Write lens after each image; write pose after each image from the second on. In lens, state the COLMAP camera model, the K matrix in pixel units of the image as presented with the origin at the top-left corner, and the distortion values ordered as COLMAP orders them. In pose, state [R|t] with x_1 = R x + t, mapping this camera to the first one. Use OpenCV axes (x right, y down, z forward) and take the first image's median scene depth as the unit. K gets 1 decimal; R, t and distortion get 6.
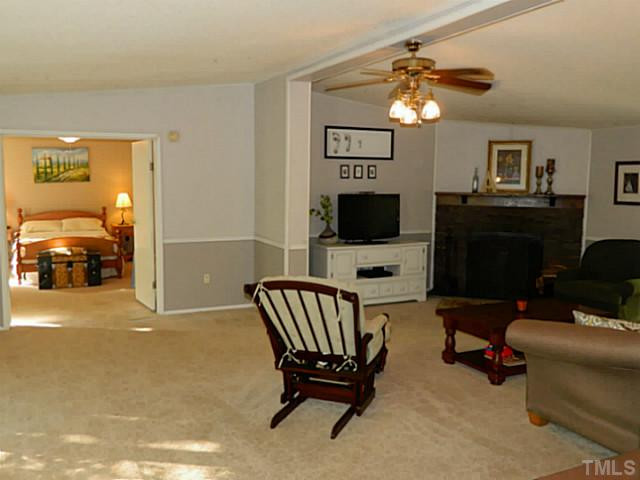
lens RADIAL K [[583.1, 0, 320.0], [0, 583.1, 240.0], [0, 0, 1]] dist [0.002610, -0.006706]
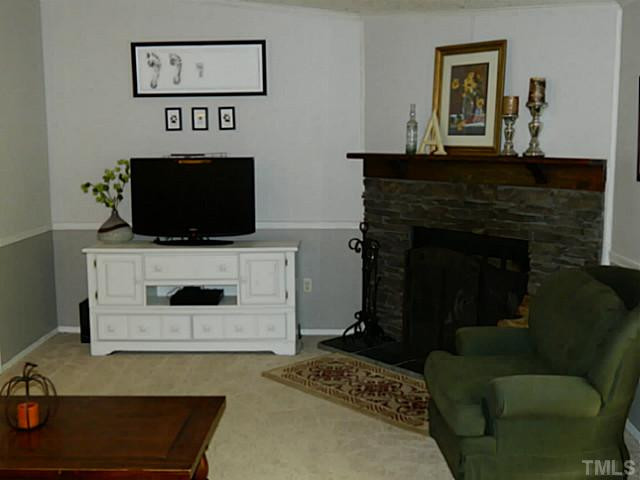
lens RADIAL K [[744.3, 0, 320.0], [0, 744.3, 240.0], [0, 0, 1]] dist [-0.002586, -0.003570]
pose [[0.876343, 0.049904, -0.479096, 0.565460], [-0.033501, 0.998525, 0.042731, -0.034811], [0.480521, -0.021397, 0.876722, 0.436112]]
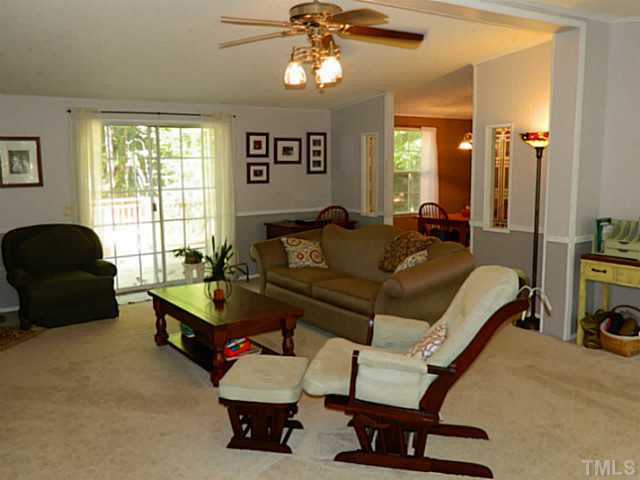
lens RADIAL K [[621.0, 0, 320.0], [0, 621.0, 240.0], [0, 0, 1]] dist [-0.004685, -0.004582]
pose [[-0.141156, -0.133151, 0.980992, -0.454375], [0.114764, 0.982032, 0.149806, -0.068314], [-0.983313, 0.133729, -0.123339, 0.669922]]
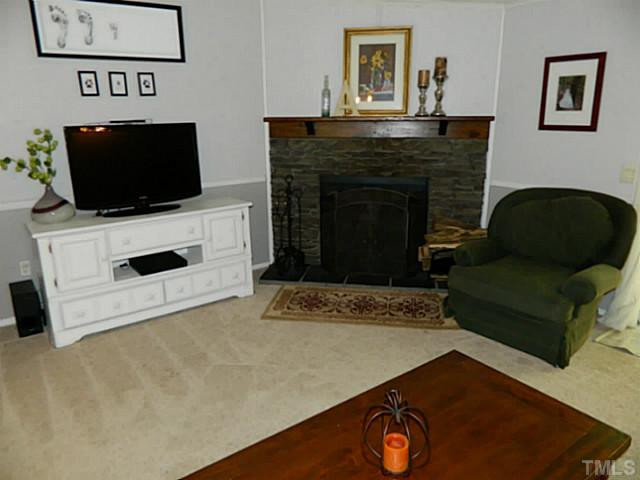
lens RADIAL K [[470.5, 0, 320.0], [0, 470.5, 240.0], [0, 0, 1]] dist [-0.001105, -0.002779]
pose [[0.985582, -0.067267, 0.155252, 0.189541], [0.039964, 0.984161, 0.172712, -0.041858], [-0.164411, -0.164017, 0.972660, 0.534901]]
